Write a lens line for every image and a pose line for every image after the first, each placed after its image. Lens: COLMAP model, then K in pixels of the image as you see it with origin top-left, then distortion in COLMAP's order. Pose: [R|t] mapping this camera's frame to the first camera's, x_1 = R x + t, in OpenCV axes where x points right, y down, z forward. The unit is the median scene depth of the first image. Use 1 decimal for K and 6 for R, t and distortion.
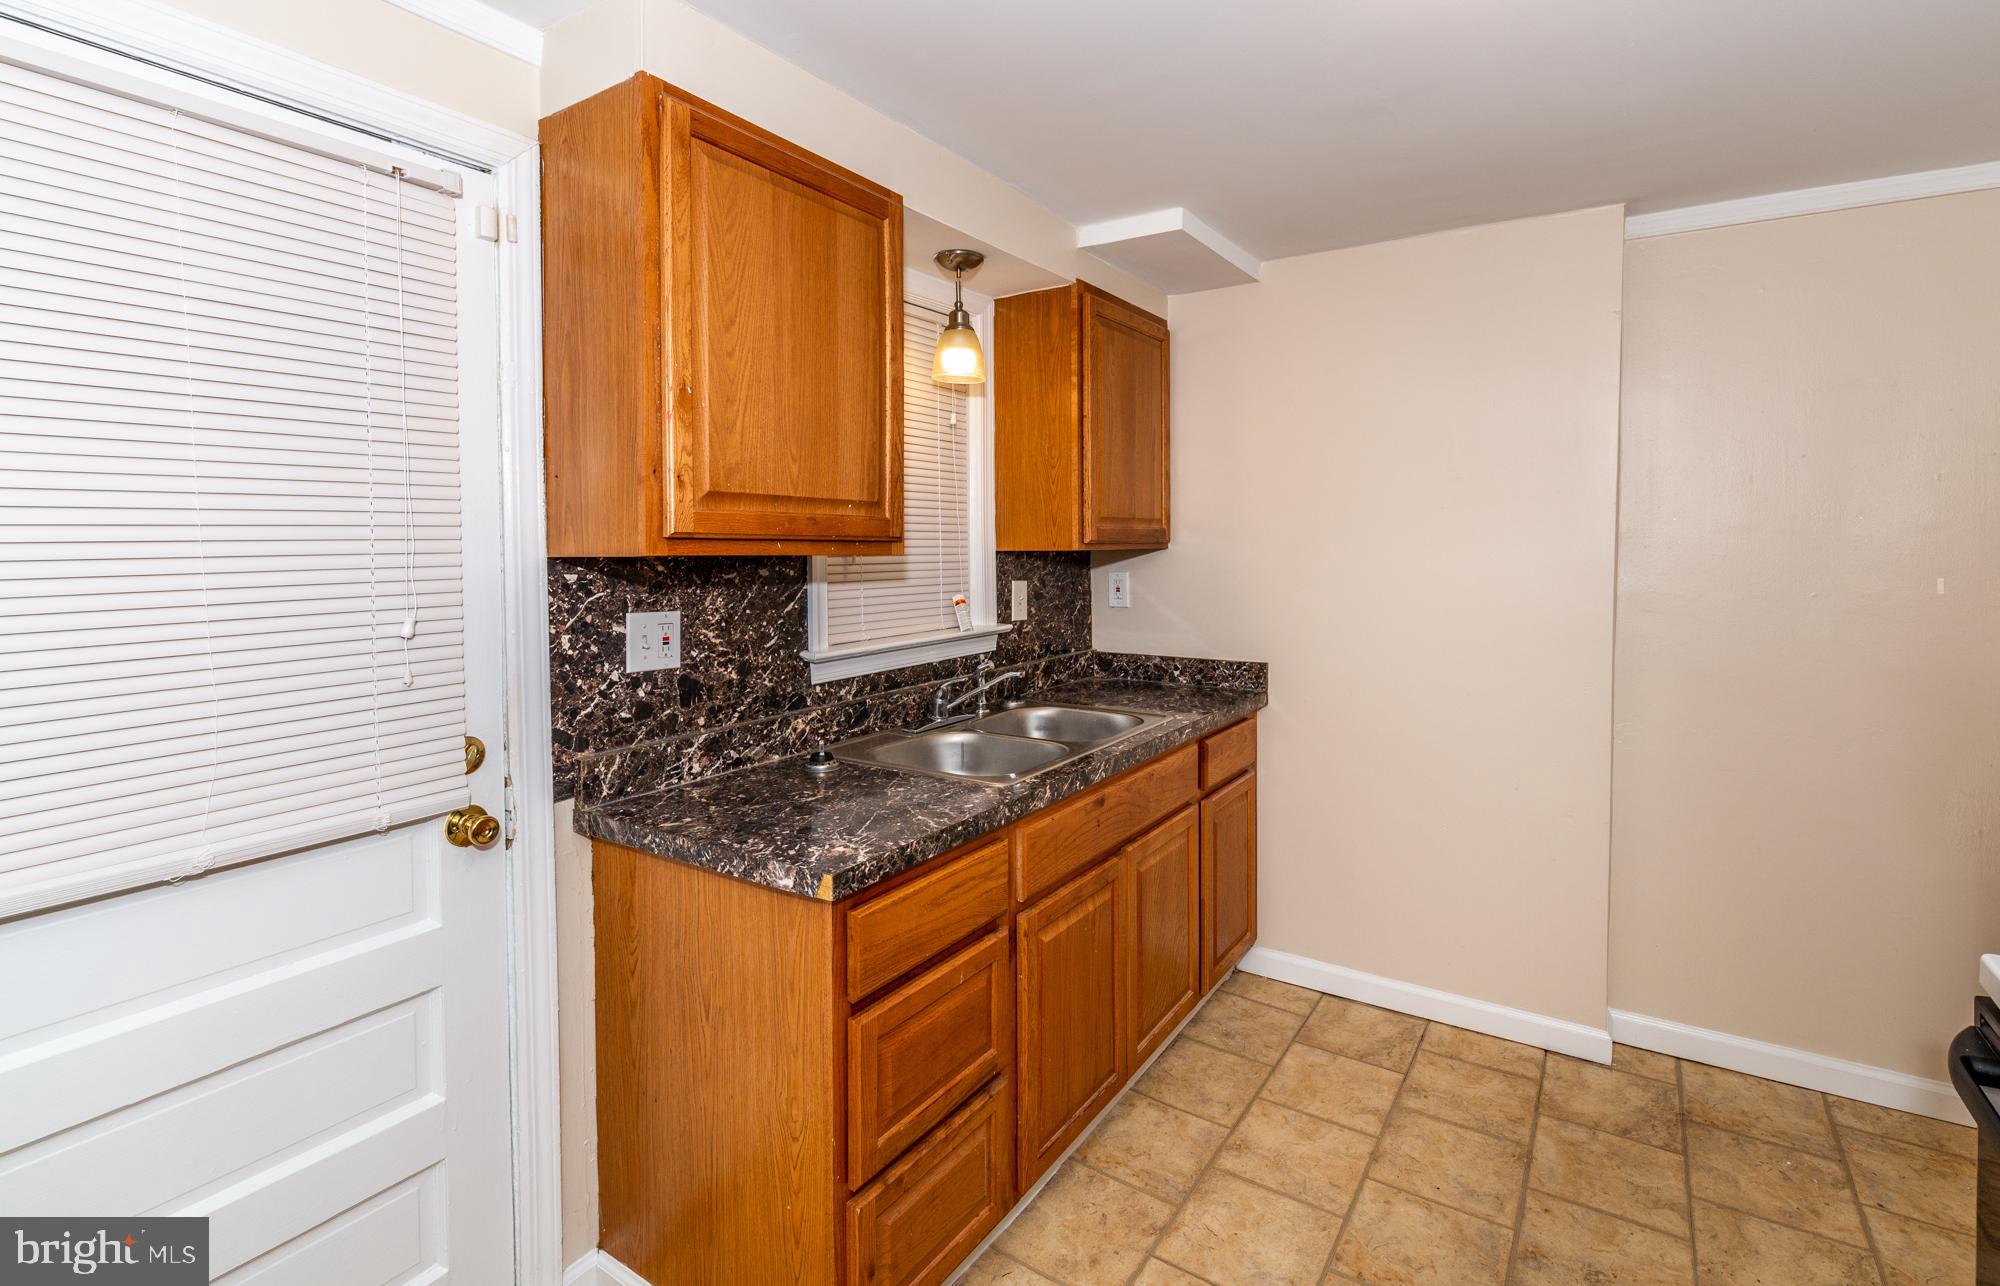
lens RADIAL K [[918.9, 0, 1025.5], [0, 918.9, 567.3], [0, 0, 1]] dist [0.001512, -0.000149]
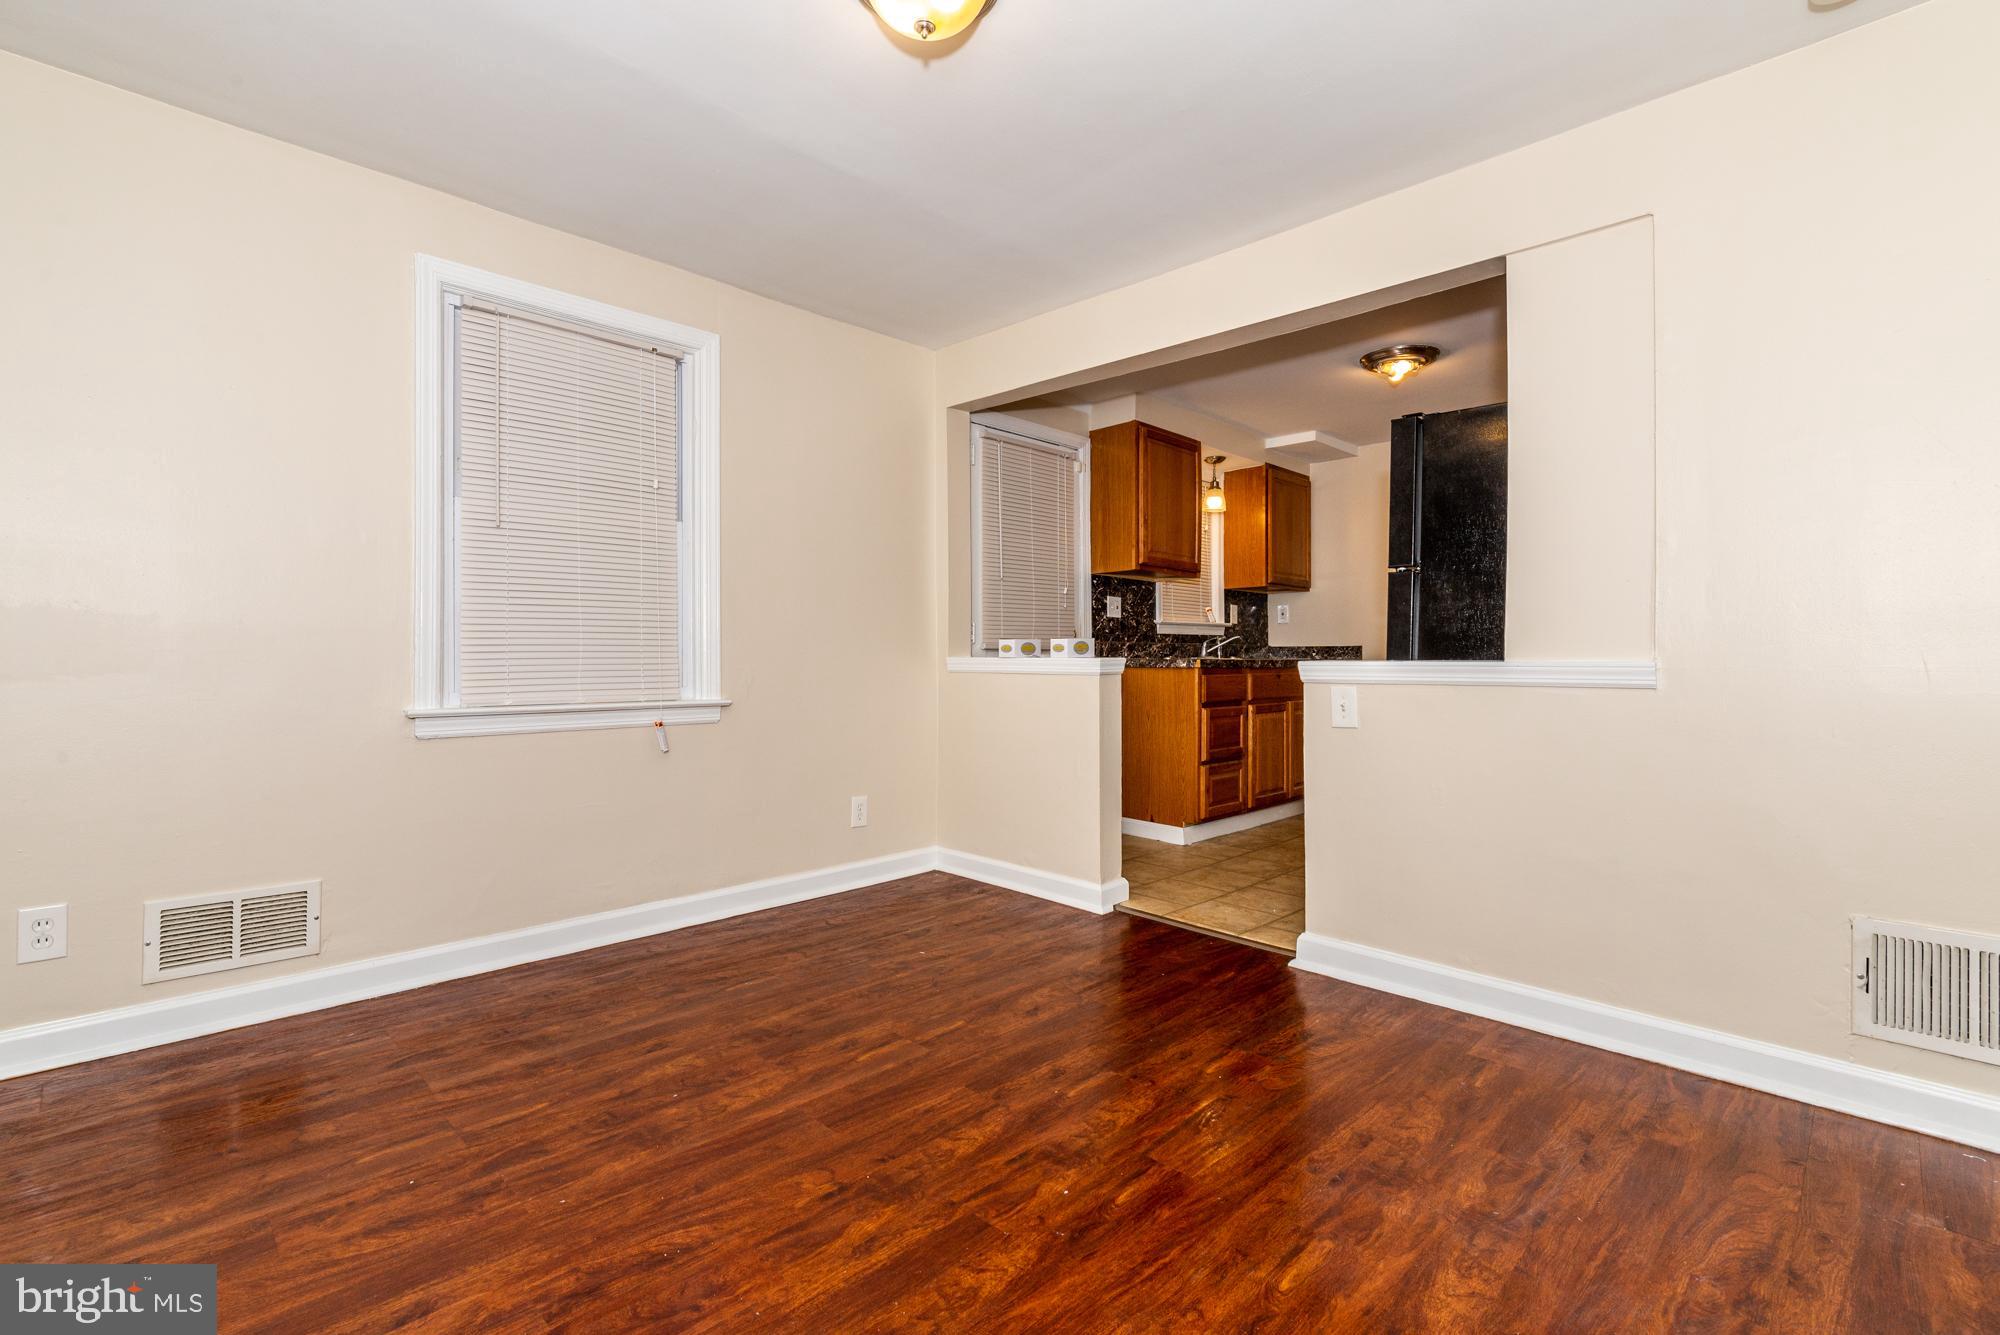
lens RADIAL K [[887.1, 0, 982.5], [0, 887.1, 665.9], [0, 0, 1]] dist [0.000145, 0.000248]
pose [[0.978003, 0.004709, -0.208538, -0.199176], [-0.008863, 0.999780, -0.018990, 0.272687], [0.208403, 0.020420, 0.977830, -1.500596]]
